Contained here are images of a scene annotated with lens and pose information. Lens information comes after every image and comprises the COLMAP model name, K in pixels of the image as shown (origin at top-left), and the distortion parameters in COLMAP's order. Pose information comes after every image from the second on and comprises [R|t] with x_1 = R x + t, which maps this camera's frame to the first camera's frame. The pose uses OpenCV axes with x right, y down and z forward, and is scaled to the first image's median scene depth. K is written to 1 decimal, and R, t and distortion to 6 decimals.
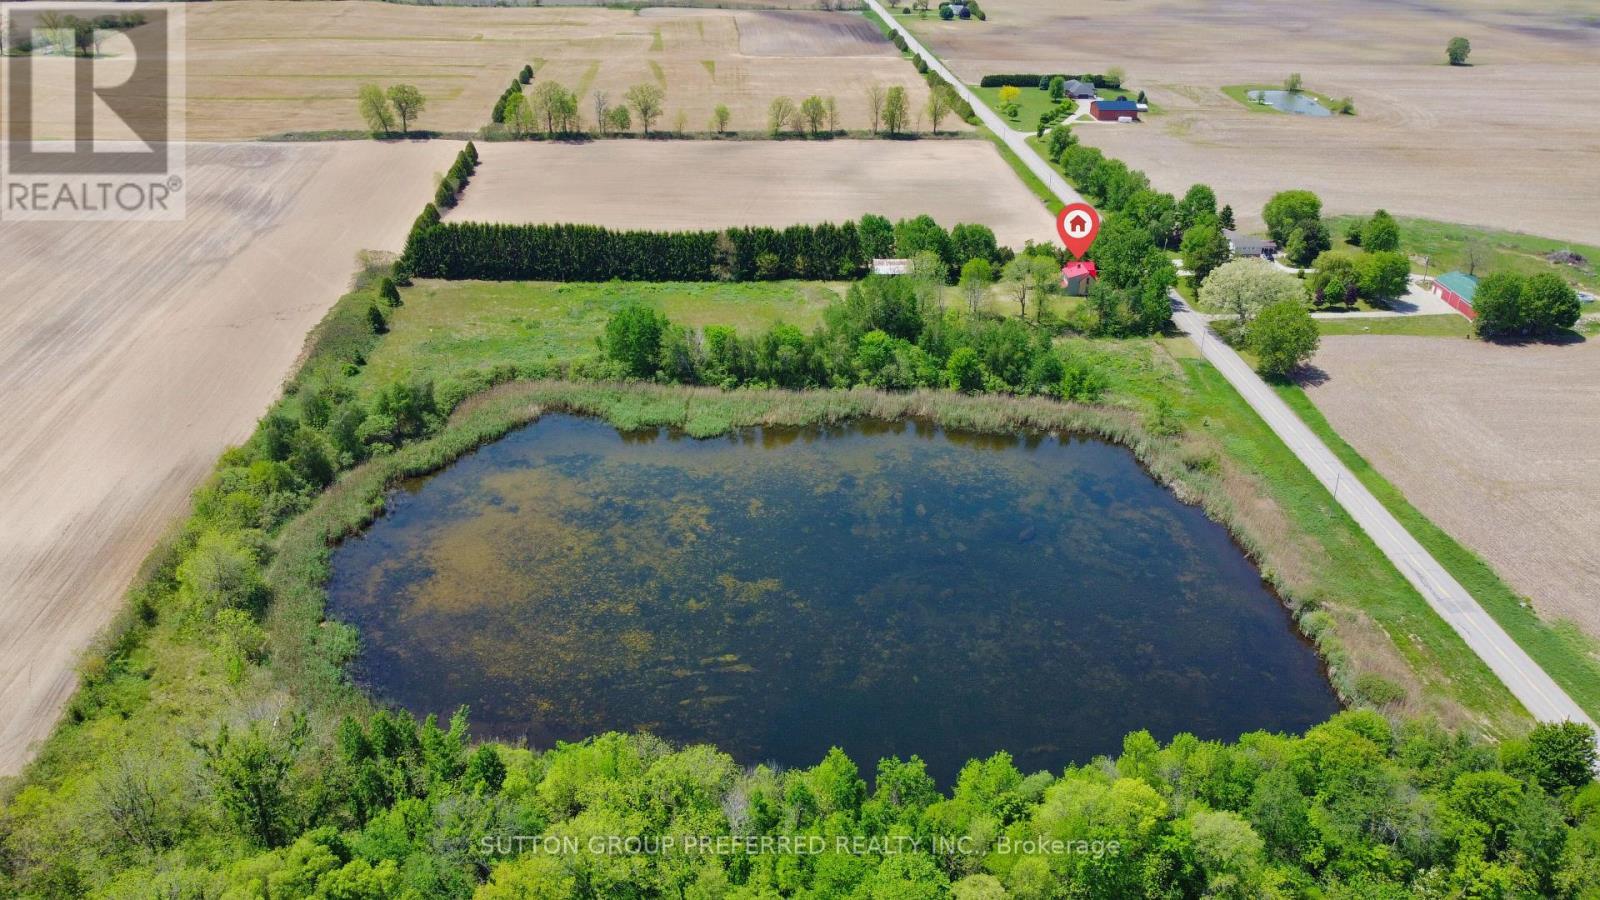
lens RADIAL K [[1179.7, 0, 800.0], [0, 1179.7, 450.0], [0, 0, 1]] dist [-0.001692, -0.004167]
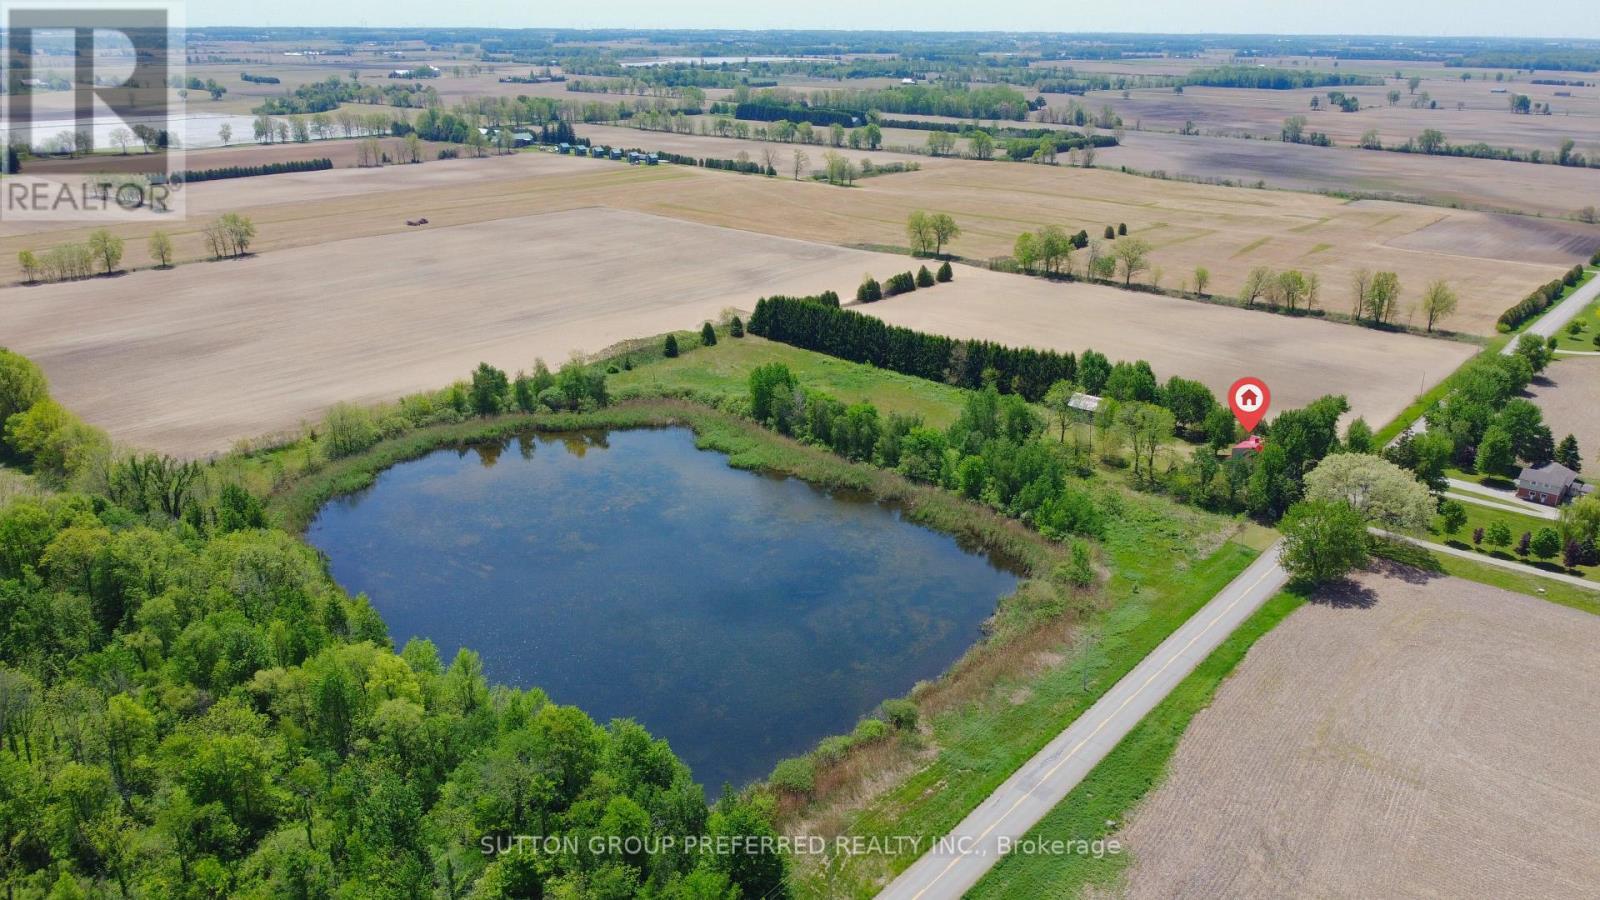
lens RADIAL K [[1179.7, 0, 800.0], [0, 1179.7, 450.0], [0, 0, 1]] dist [-0.001692, -0.004167]
pose [[0.718260, 0.229812, -0.656726, 0.395359], [-0.328102, 0.944214, -0.028430, -0.007444], [0.613556, 0.235893, 0.753594, 0.081219]]
